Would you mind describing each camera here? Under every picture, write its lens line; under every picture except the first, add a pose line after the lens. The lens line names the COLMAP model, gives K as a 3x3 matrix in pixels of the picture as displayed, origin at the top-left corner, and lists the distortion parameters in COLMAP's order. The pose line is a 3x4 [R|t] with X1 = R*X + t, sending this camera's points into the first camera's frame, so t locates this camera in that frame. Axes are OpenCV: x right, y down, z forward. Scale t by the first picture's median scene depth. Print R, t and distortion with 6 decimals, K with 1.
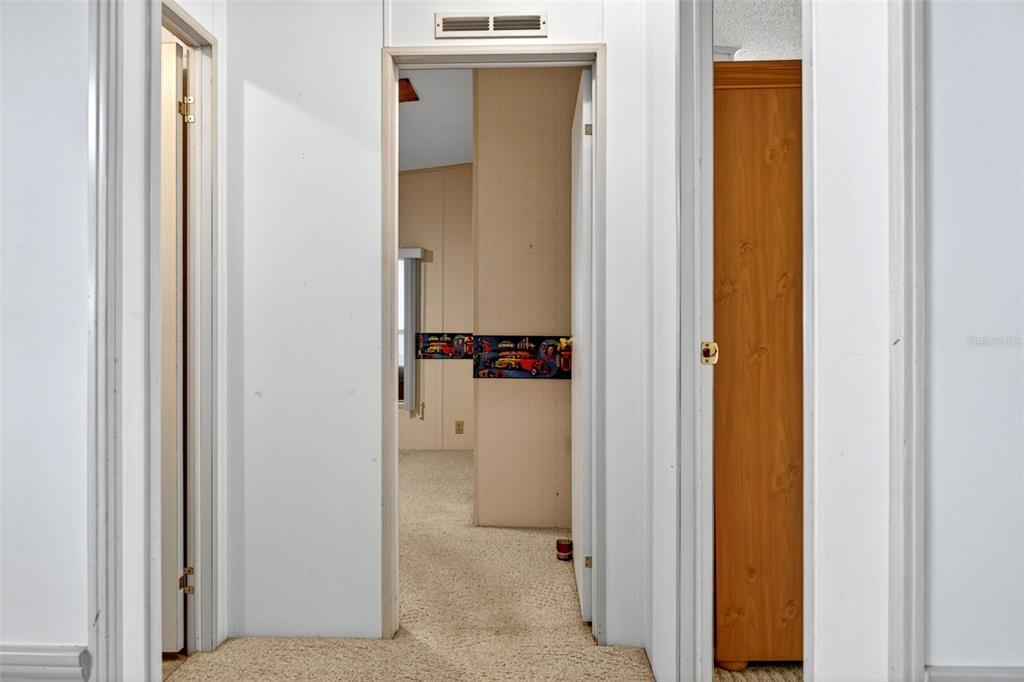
lens RADIAL K [[567.3, 0, 512.0], [0, 567.3, 341.0], [0, 0, 1]] dist [-0.002214, -0.001277]
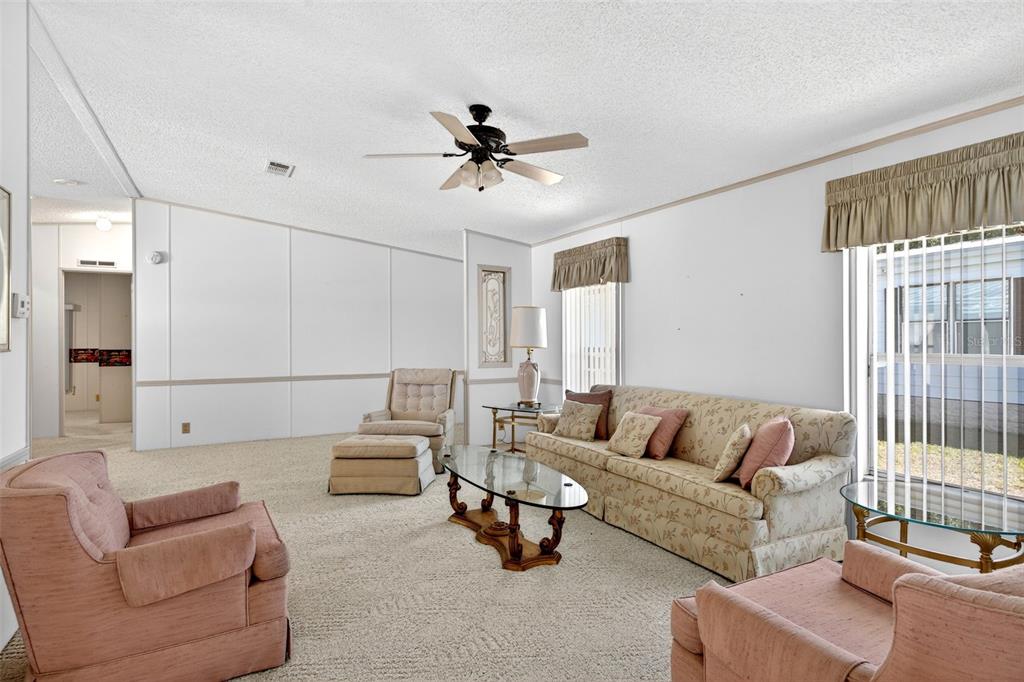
lens RADIAL K [[539.0, 0, 512.5], [0, 539.0, 353.3], [0, 0, 1]] dist [-0.001465, -0.000370]
pose [[0.864811, -0.001795, 0.502095, 0.210140], [0.005265, 0.999971, -0.005493, 0.019083], [-0.502070, 0.007394, 0.864795, -1.313979]]
